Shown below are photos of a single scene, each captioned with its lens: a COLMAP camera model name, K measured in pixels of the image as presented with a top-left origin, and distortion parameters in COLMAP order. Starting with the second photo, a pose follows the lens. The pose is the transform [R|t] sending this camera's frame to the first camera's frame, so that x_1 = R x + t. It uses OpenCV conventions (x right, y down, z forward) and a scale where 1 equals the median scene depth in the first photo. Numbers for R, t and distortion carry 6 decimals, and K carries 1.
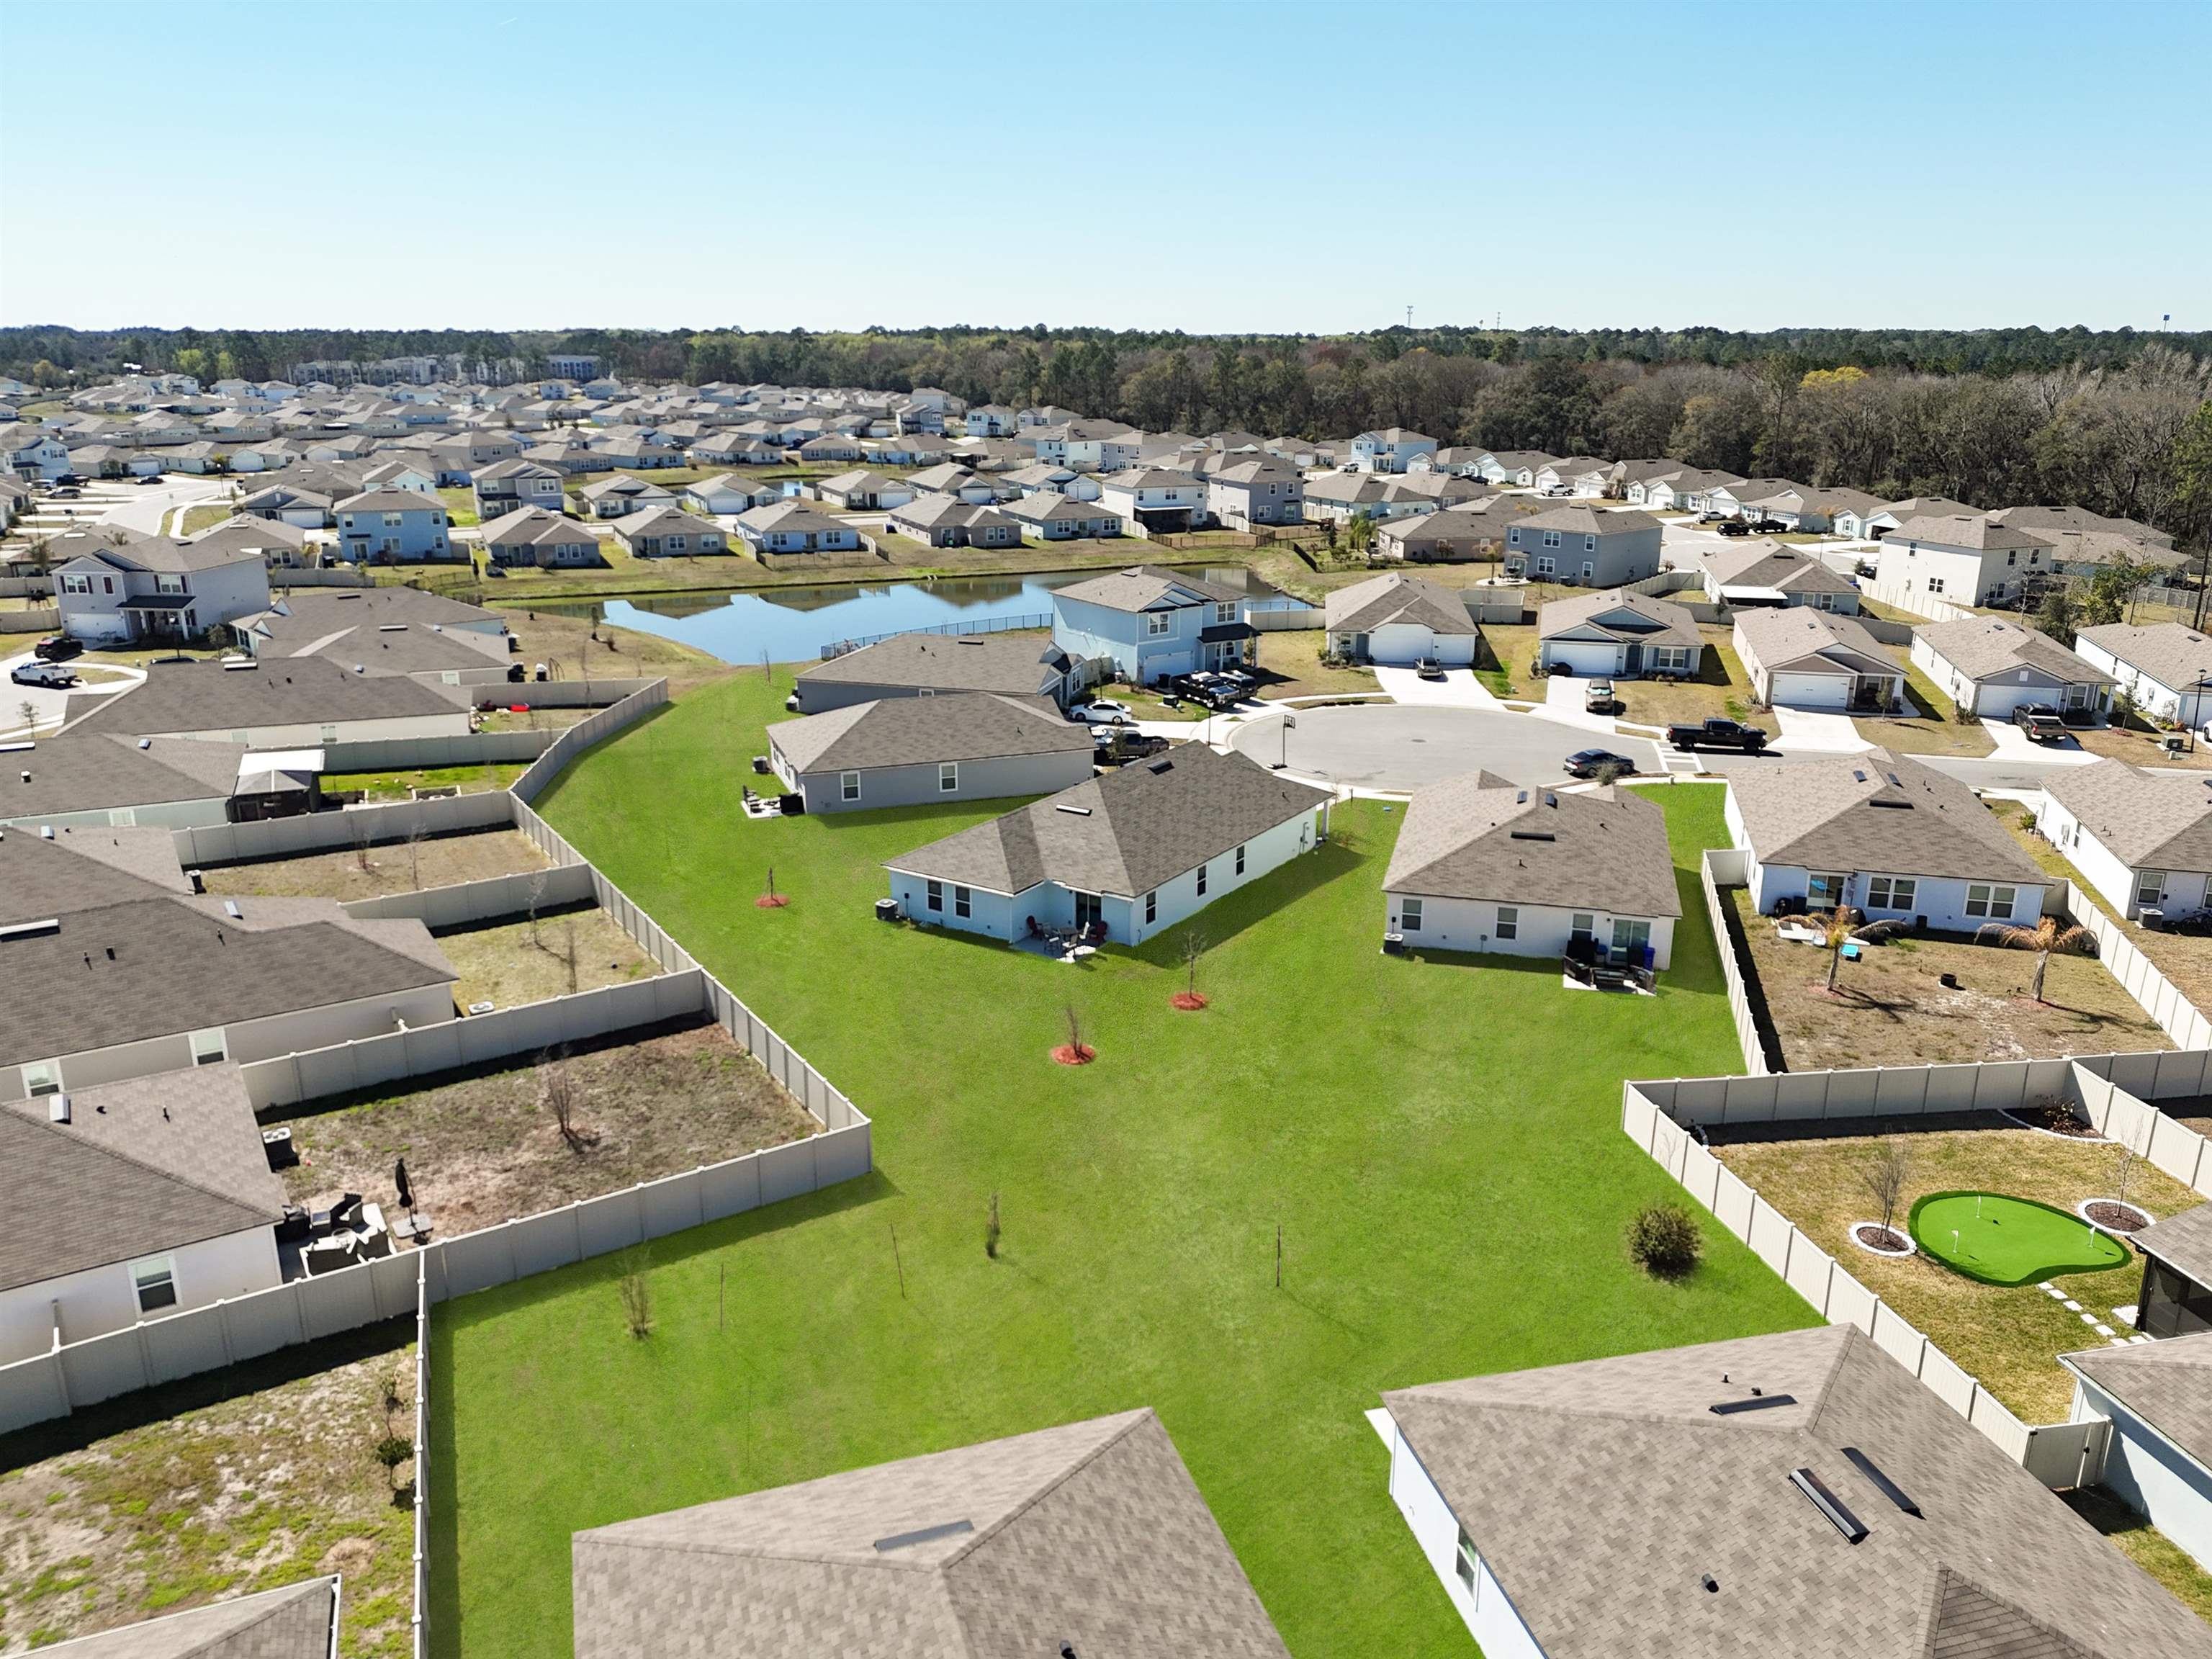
lens RADIAL K [[1661.2, 0, 1106.0], [0, 1661.2, 829.5], [0, 0, 1]] dist [0.139252, -0.219903]
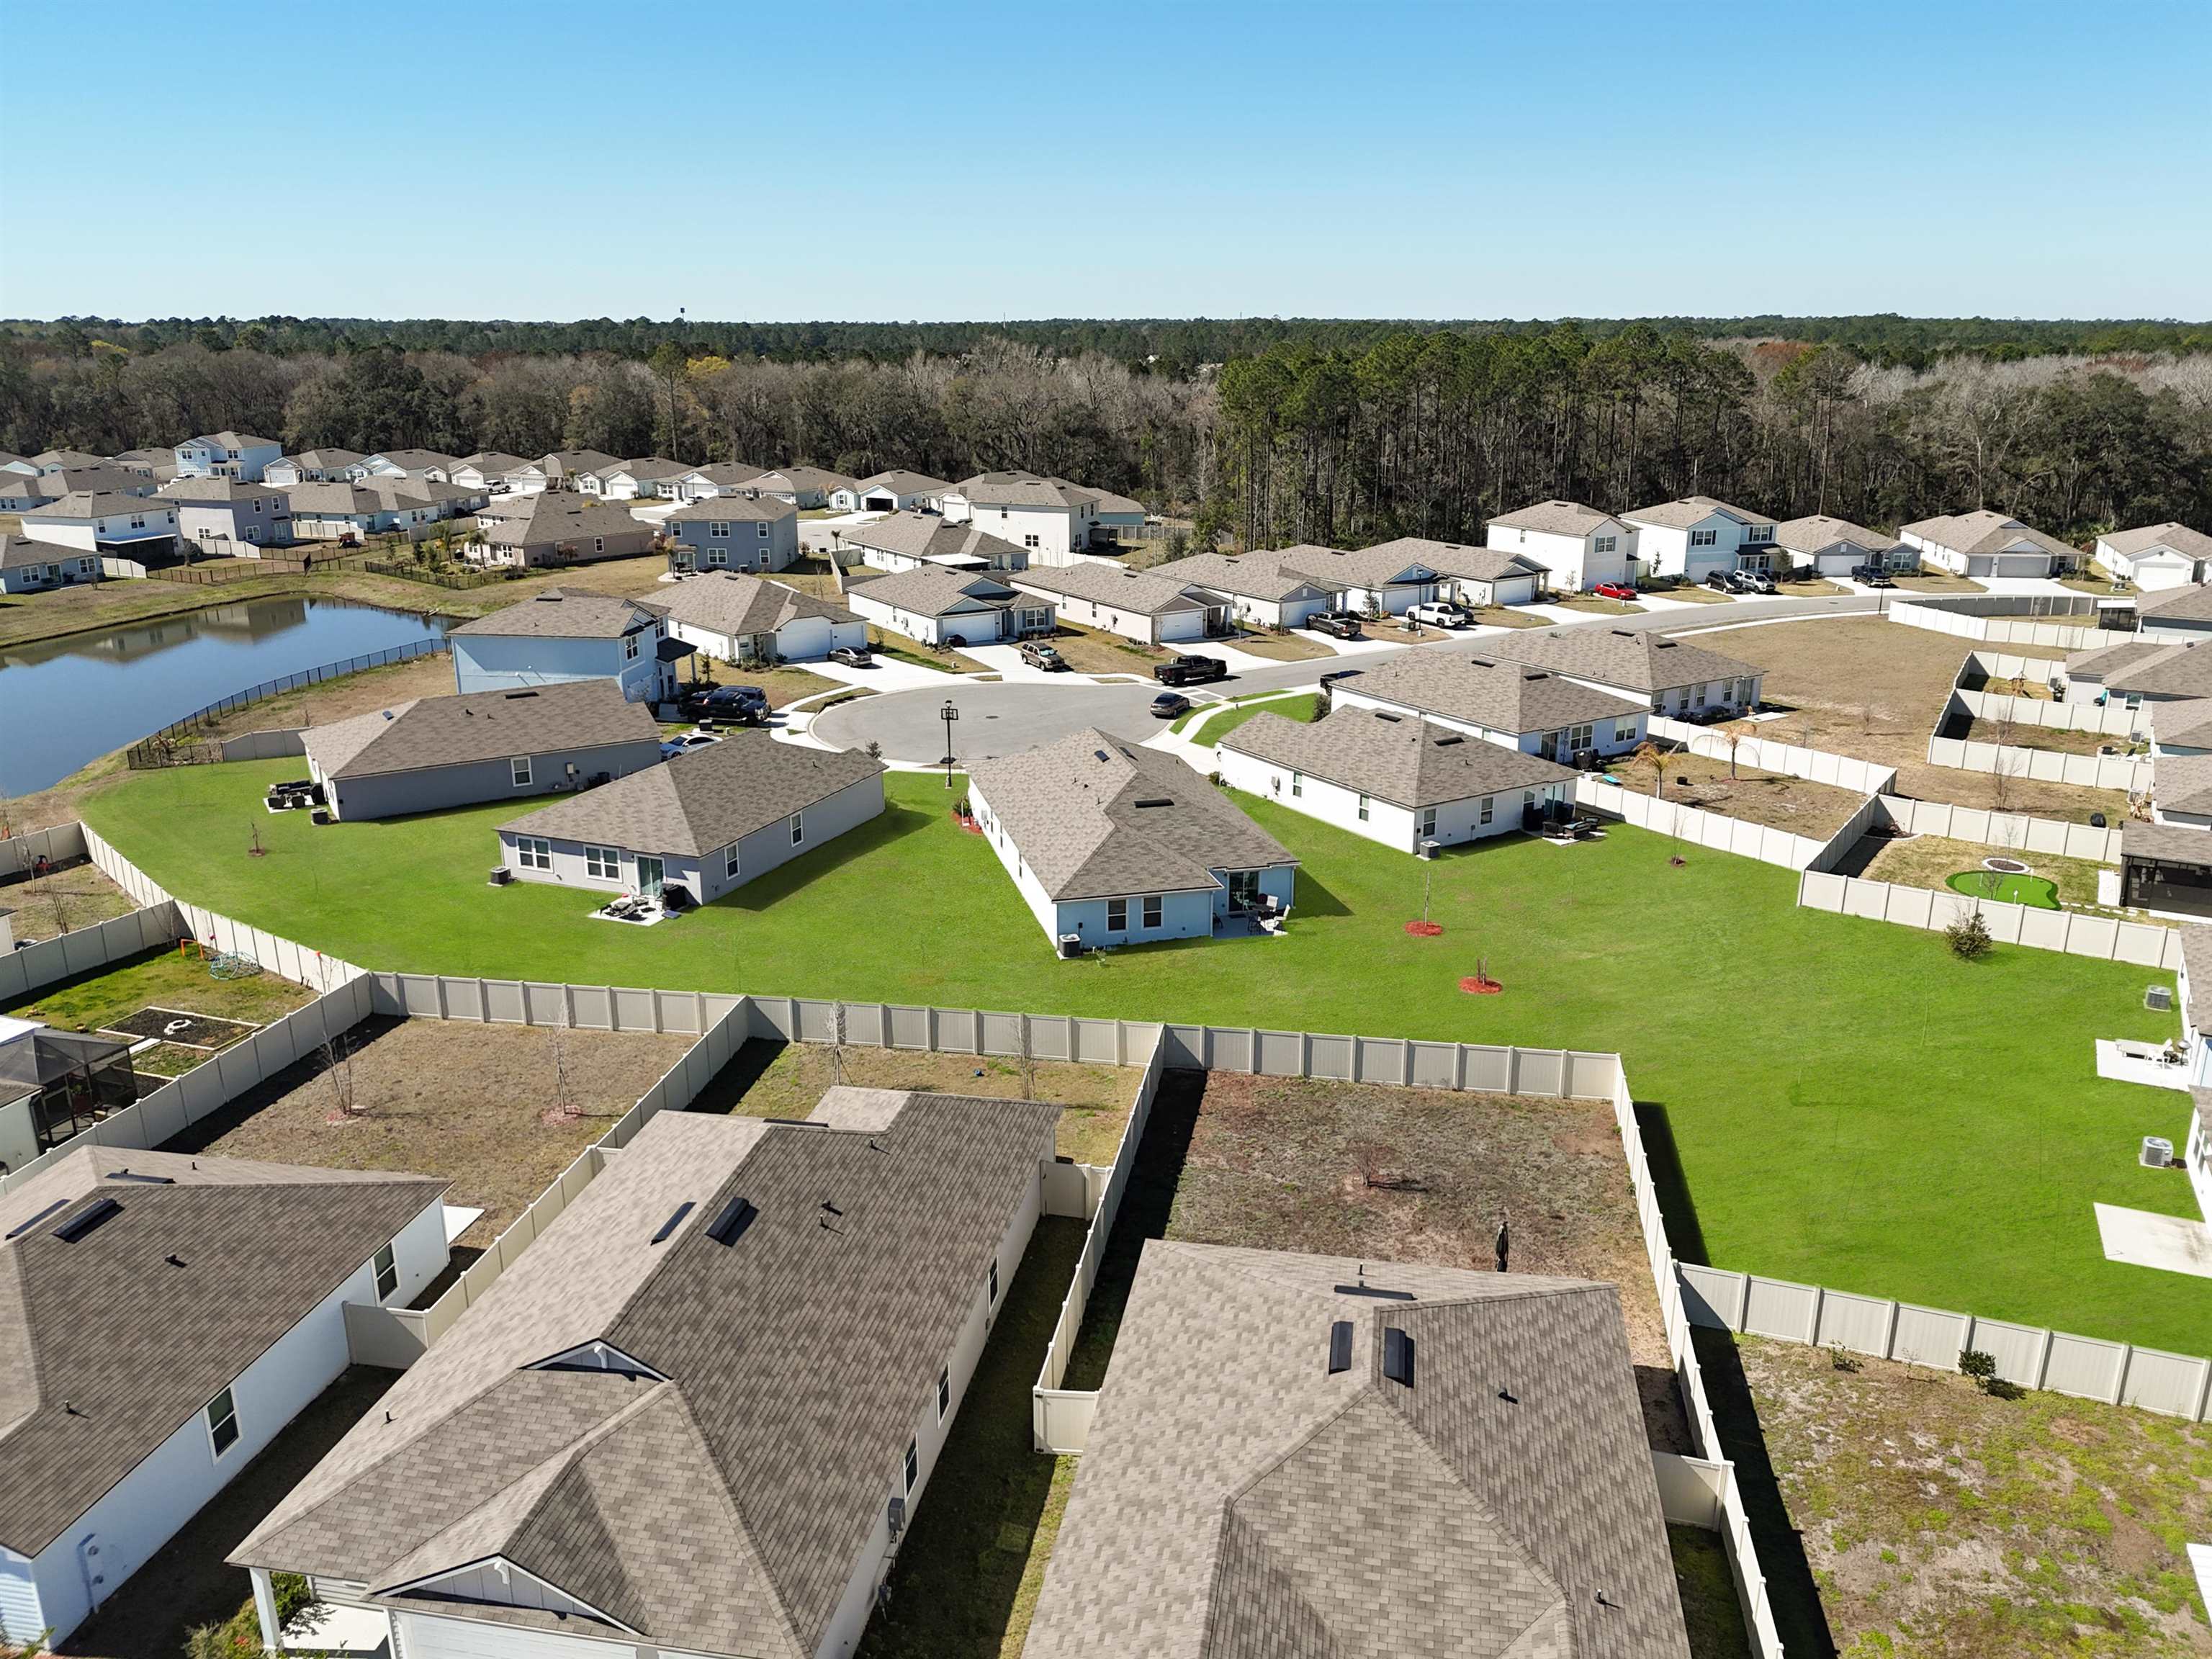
lens RADIAL K [[1661.2, 0, 1106.0], [0, 1661.2, 829.5], [0, 0, 1]] dist [0.139252, -0.219903]
pose [[0.685337, -0.218544, 0.694659, -0.414817], [0.215373, 0.972061, 0.093334, -0.053845], [-0.695649, 0.085645, 0.713258, 0.171558]]
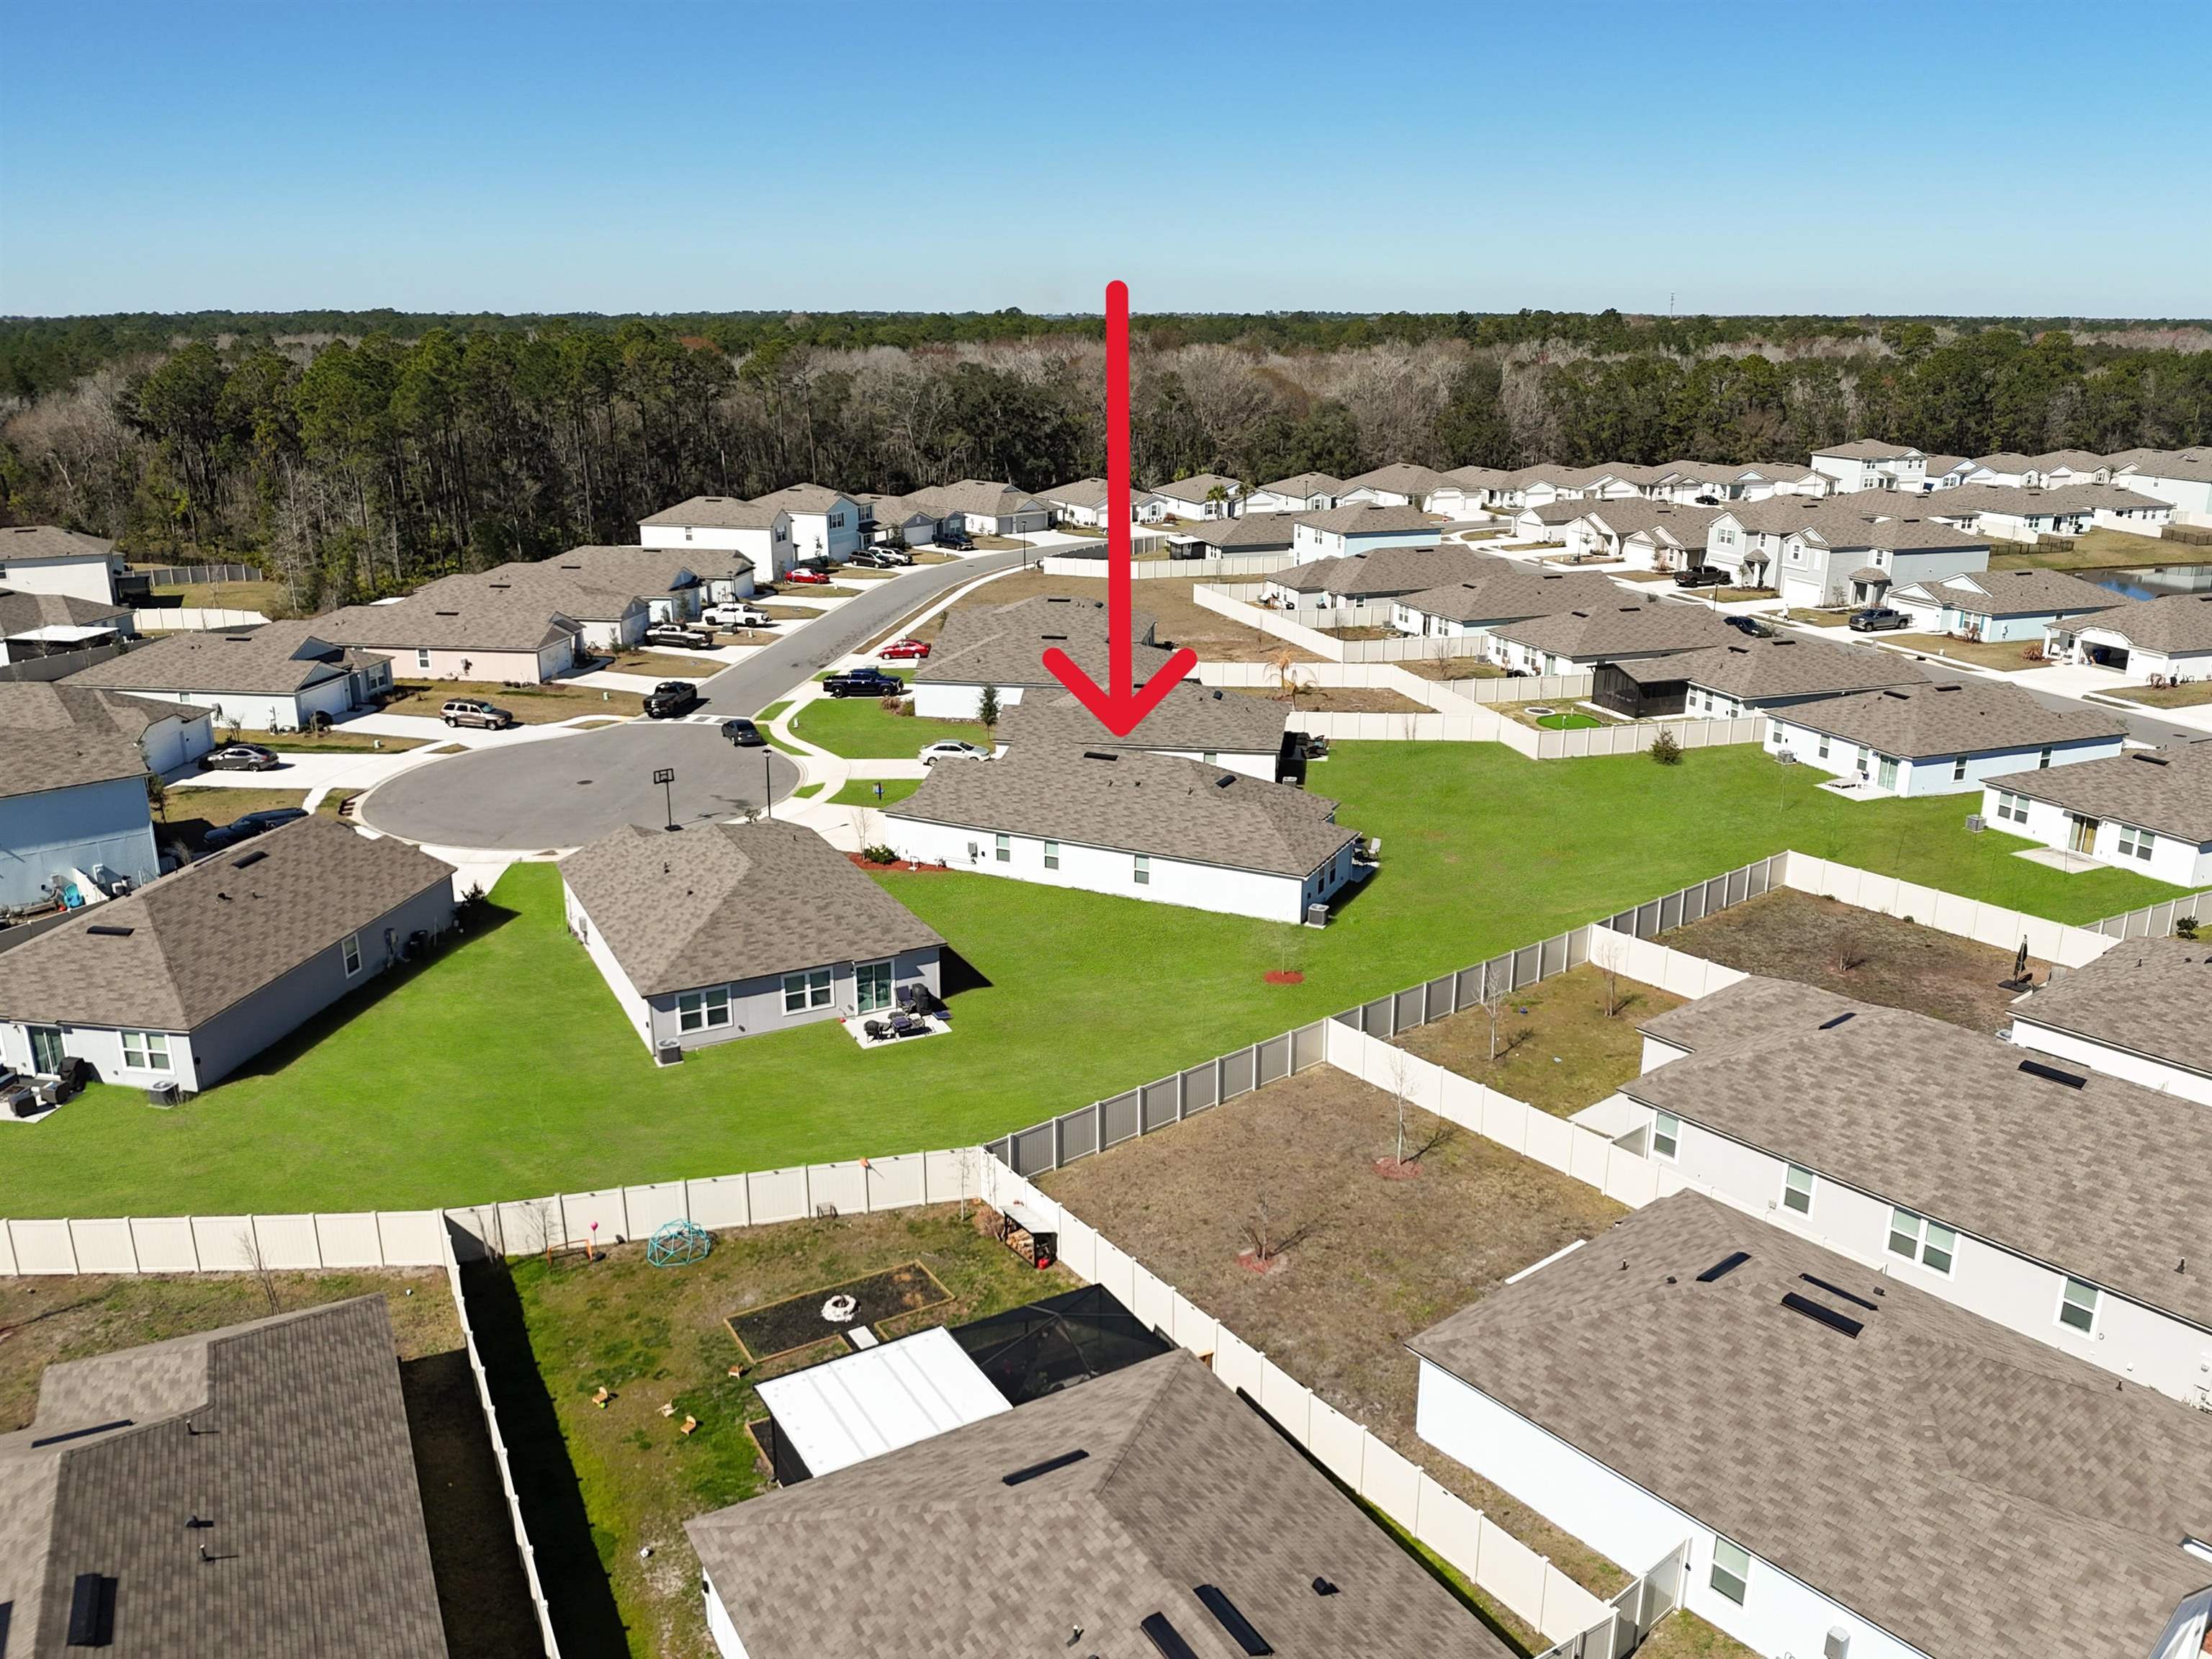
lens RADIAL K [[1738.0, 0, 1106.0], [0, 1738.0, 829.5], [0, 0, 1]] dist [0.034303, -0.007385]
pose [[-0.131328, -0.291088, 0.947640, -0.594606], [0.280495, 0.905945, 0.317153, -0.197899], [-0.950829, 0.307459, -0.037327, 0.628764]]
